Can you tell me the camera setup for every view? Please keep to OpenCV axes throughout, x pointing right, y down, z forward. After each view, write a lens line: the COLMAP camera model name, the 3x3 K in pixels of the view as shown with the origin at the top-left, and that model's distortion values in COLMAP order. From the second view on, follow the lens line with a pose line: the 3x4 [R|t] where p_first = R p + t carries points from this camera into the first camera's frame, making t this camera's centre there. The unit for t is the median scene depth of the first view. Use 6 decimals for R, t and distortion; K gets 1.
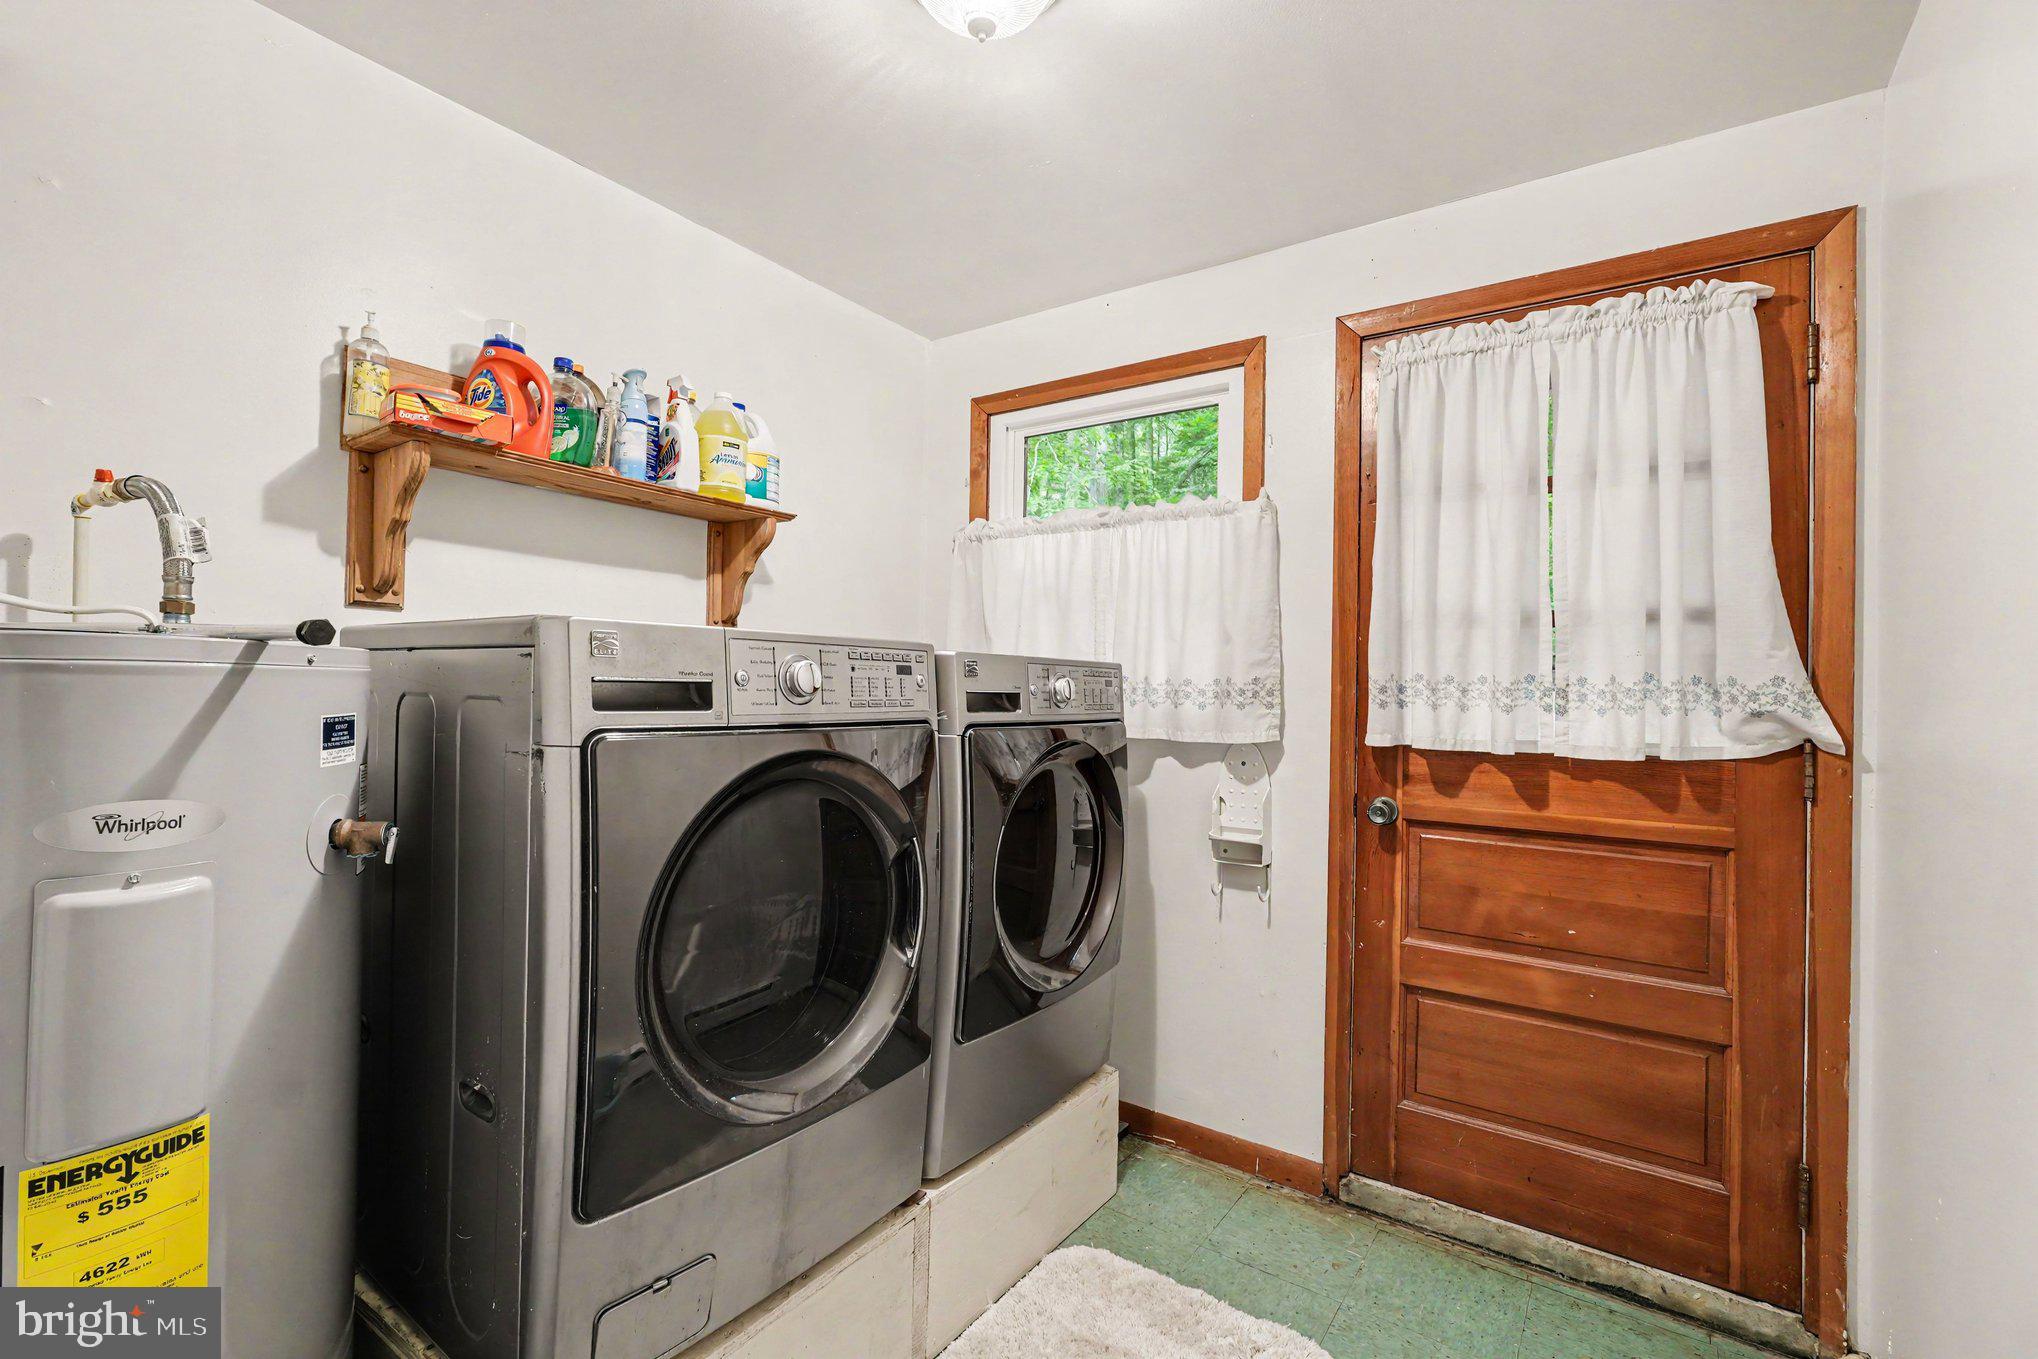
lens RADIAL K [[914.3, 0, 1017.2], [0, 914.3, 677.5], [0, 0, 1]] dist [0.020958, 0.000723]
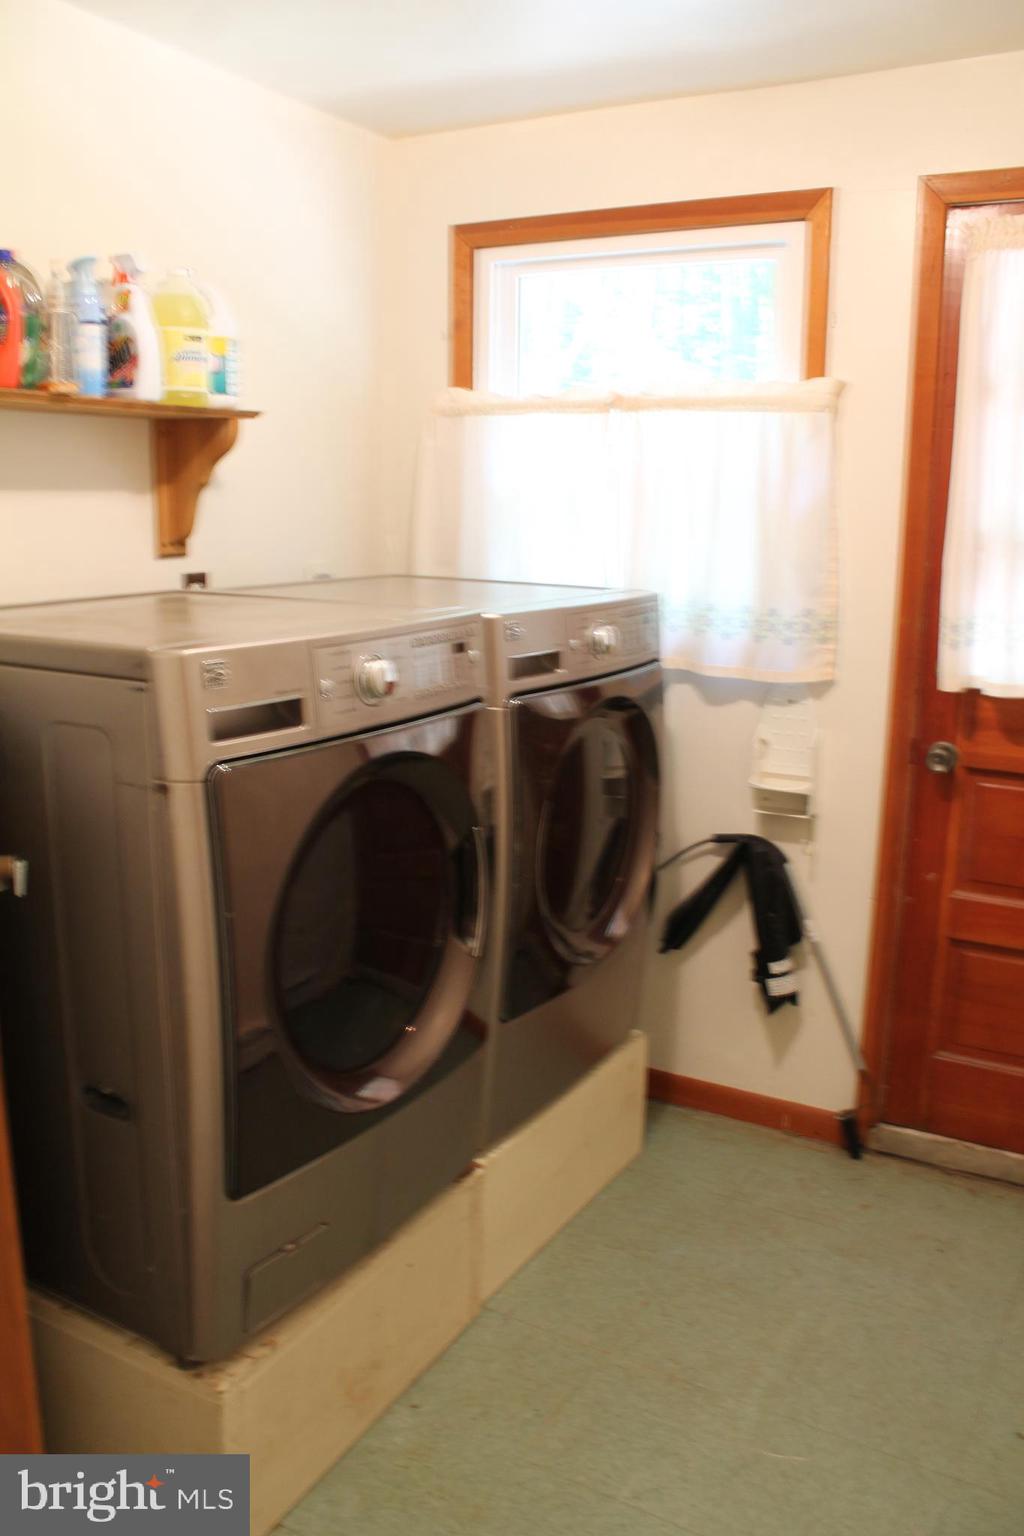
lens RADIAL K [[1287.2, 0, 515.8], [0, 1287.2, 765.2], [0, 0, 1]] dist [-0.062296, -0.002797]
pose [[0.996633, -0.021617, 0.079095, -0.123898], [0.004260, 0.976971, 0.213328, -0.121262], [-0.081885, -0.212273, 0.973774, -0.198798]]
